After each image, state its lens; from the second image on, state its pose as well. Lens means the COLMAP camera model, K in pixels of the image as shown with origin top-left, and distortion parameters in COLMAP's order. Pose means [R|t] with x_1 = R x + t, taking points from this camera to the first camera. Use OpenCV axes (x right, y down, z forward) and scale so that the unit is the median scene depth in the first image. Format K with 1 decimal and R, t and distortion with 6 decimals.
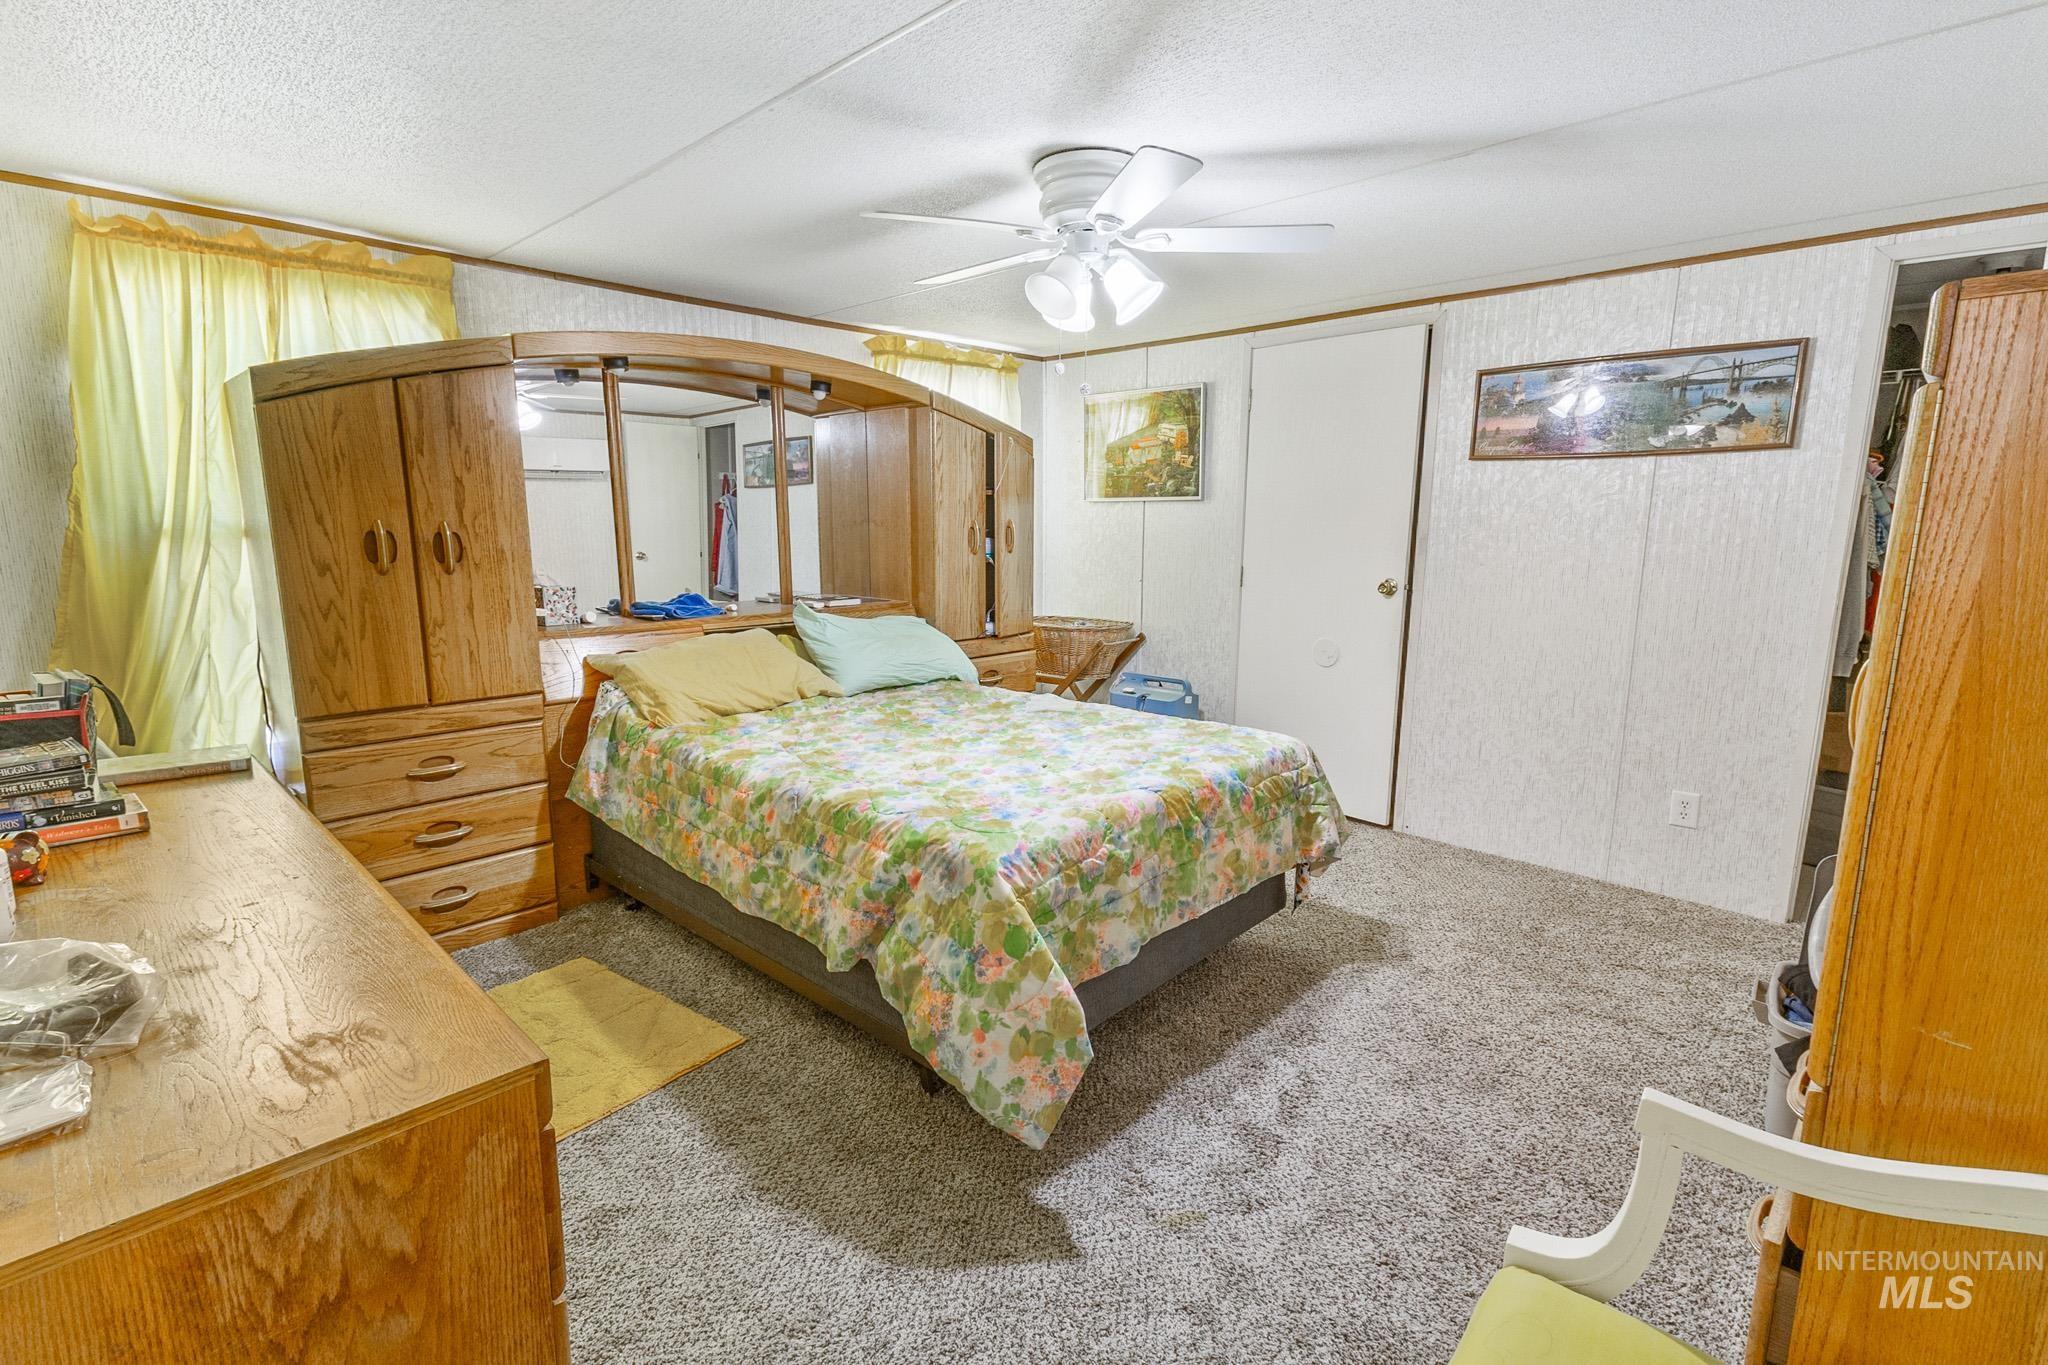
lens RADIAL K [[967.1, 0, 1024.0], [0, 967.1, 682.5], [0, 0, 1]] dist [0.002034, 0.000396]
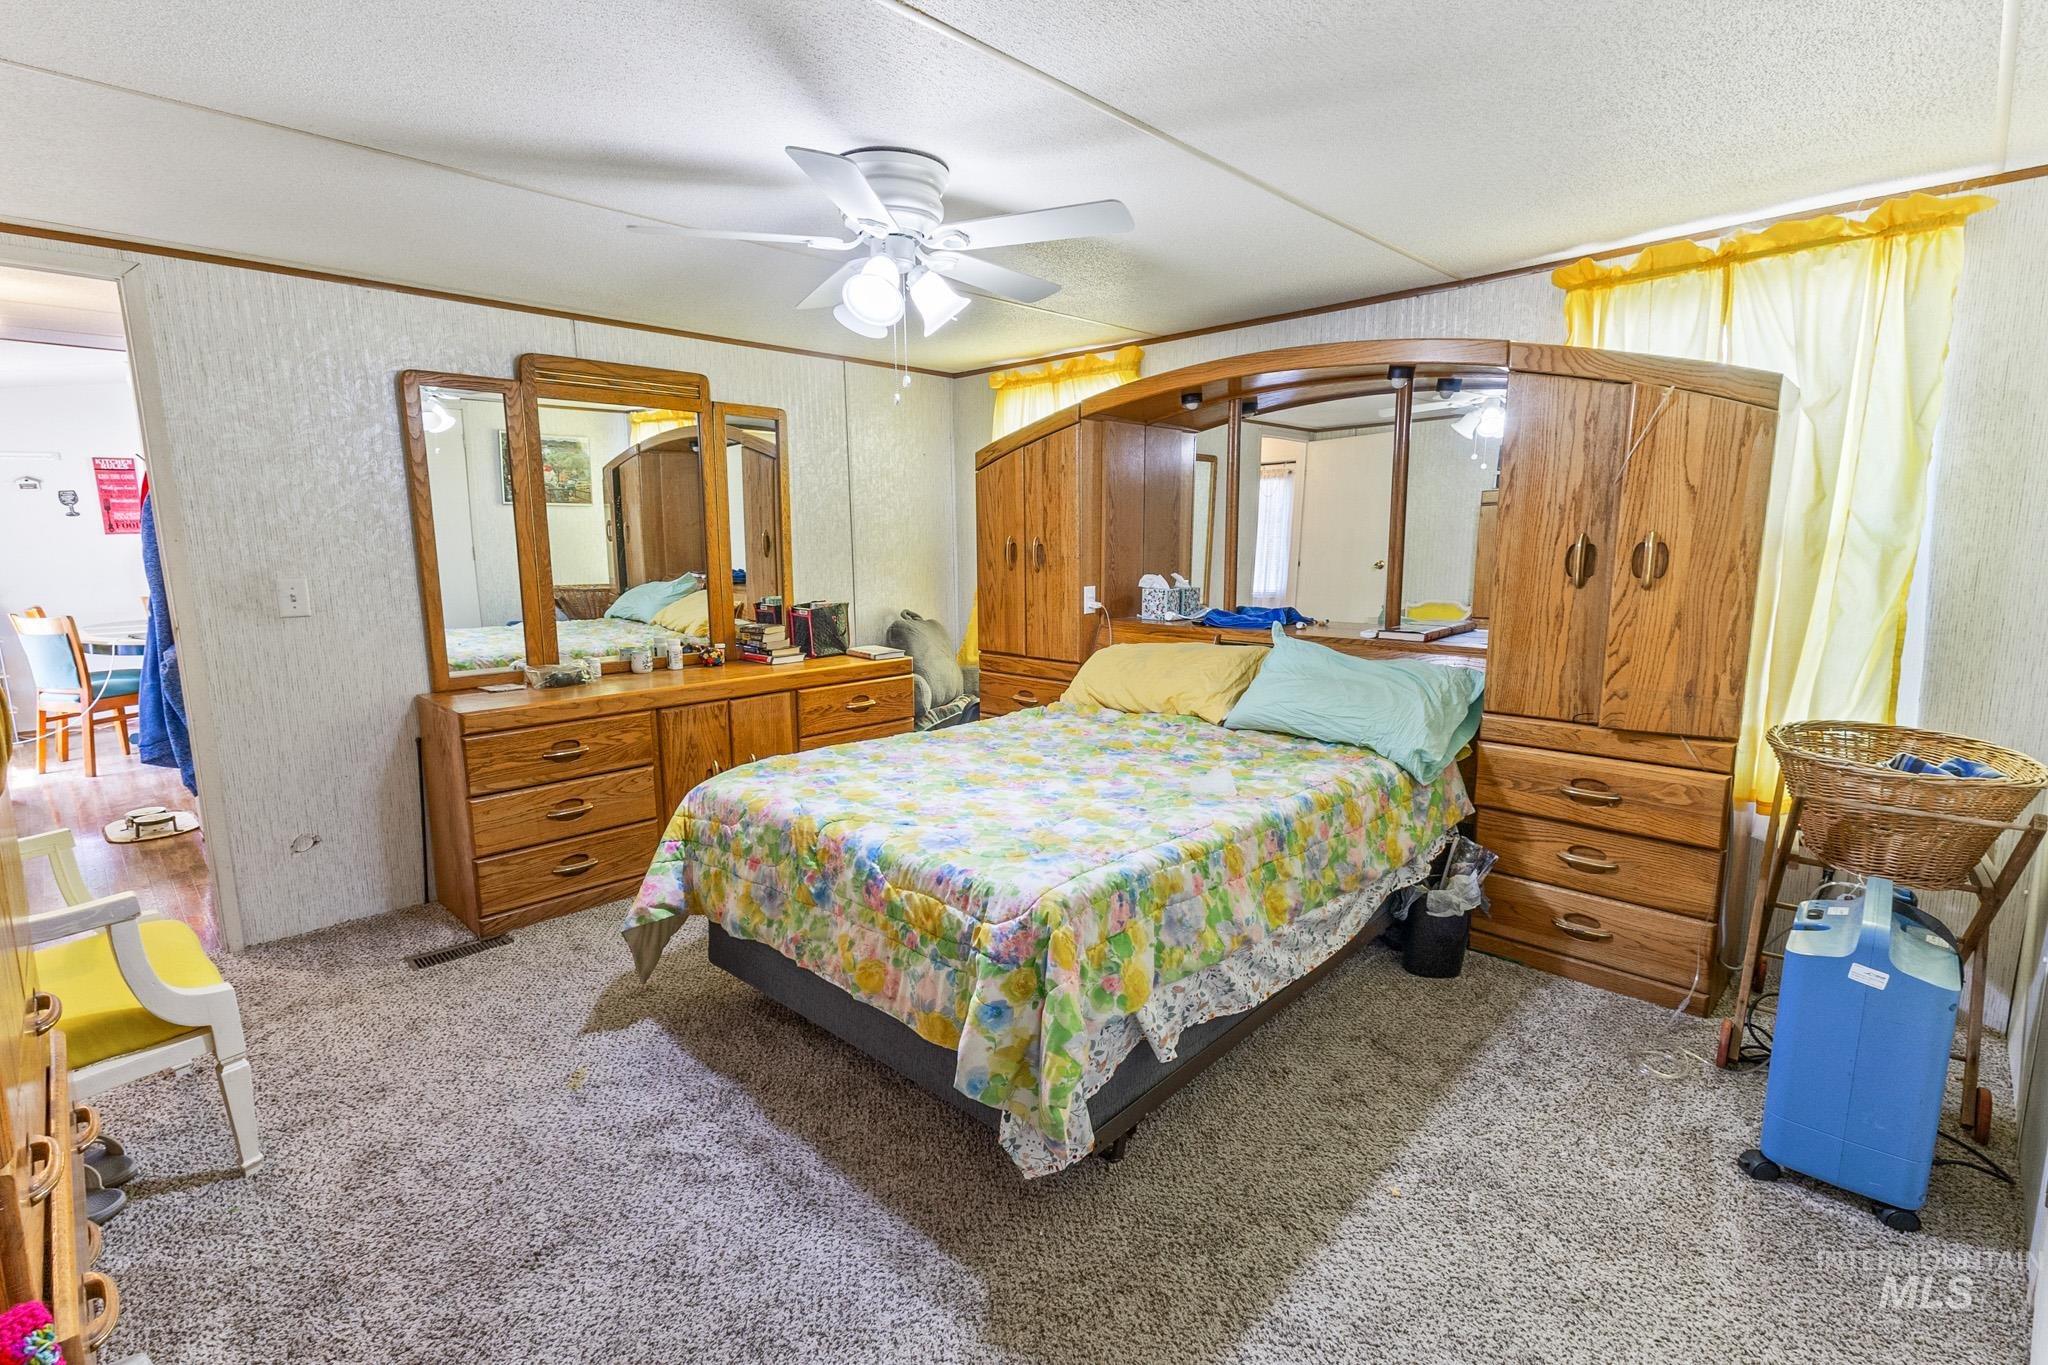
lens RADIAL K [[967.1, 0, 1024.0], [0, 967.1, 682.5], [0, 0, 1]] dist [0.002034, 0.000396]
pose [[-0.039787, 0.146808, -0.988364, 0.928406], [-0.160807, 0.975314, 0.151343, -0.172510], [0.986184, 0.164957, -0.015197, 1.054587]]
